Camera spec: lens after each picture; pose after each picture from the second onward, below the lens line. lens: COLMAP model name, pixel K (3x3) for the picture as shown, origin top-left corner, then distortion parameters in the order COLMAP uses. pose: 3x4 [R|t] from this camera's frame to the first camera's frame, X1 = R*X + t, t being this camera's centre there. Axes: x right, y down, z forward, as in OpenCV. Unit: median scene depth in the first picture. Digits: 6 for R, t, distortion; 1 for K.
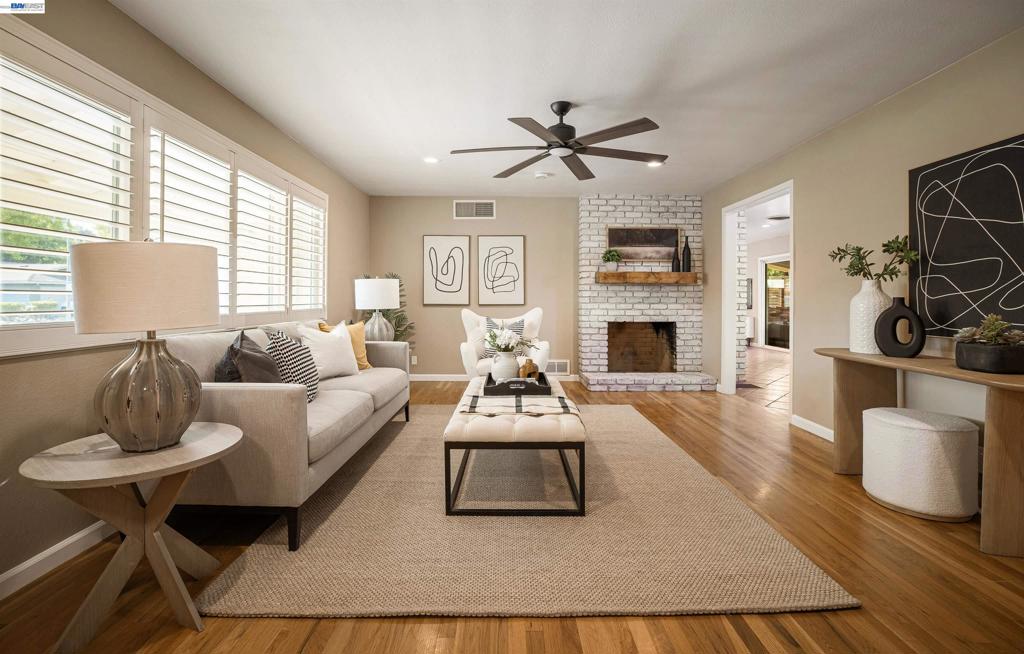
lens RADIAL K [[459.7, 0, 519.2], [0, 459.7, 298.2], [0, 0, 1]] dist [-0.024180, 0.004684]
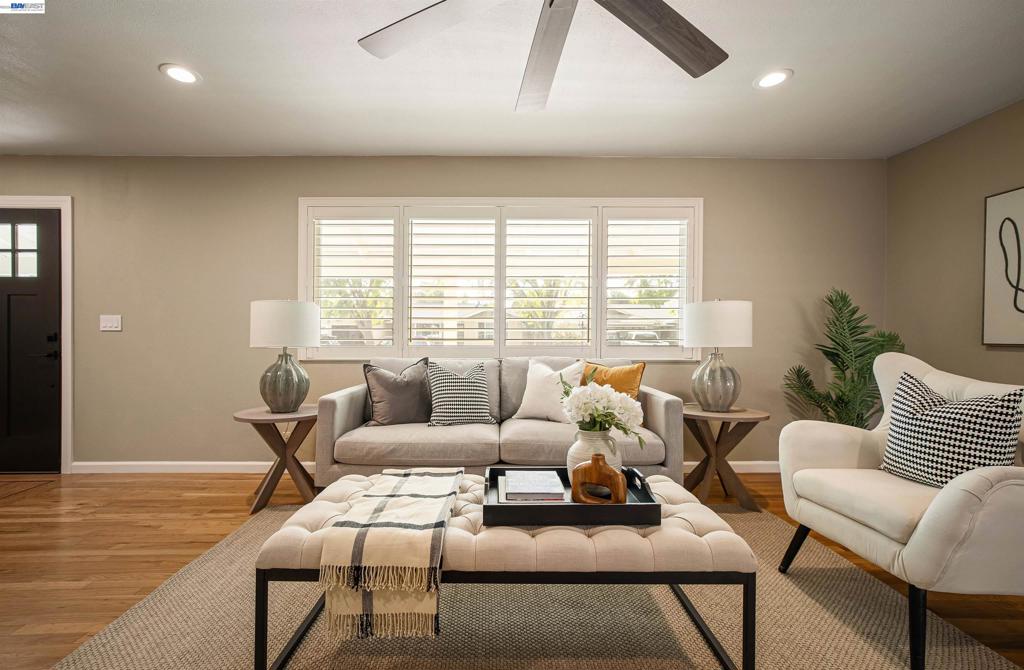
lens RADIAL K [[478.1, 0, 501.6], [0, 478.1, 332.0], [0, 0, 1]] dist [0.008839, 0.000859]
pose [[-0.012605, 0.005887, -0.999903, 0.652952], [-0.000666, 0.999982, 0.005895, -0.008832], [0.999920, 0.000741, -0.012601, 1.128414]]
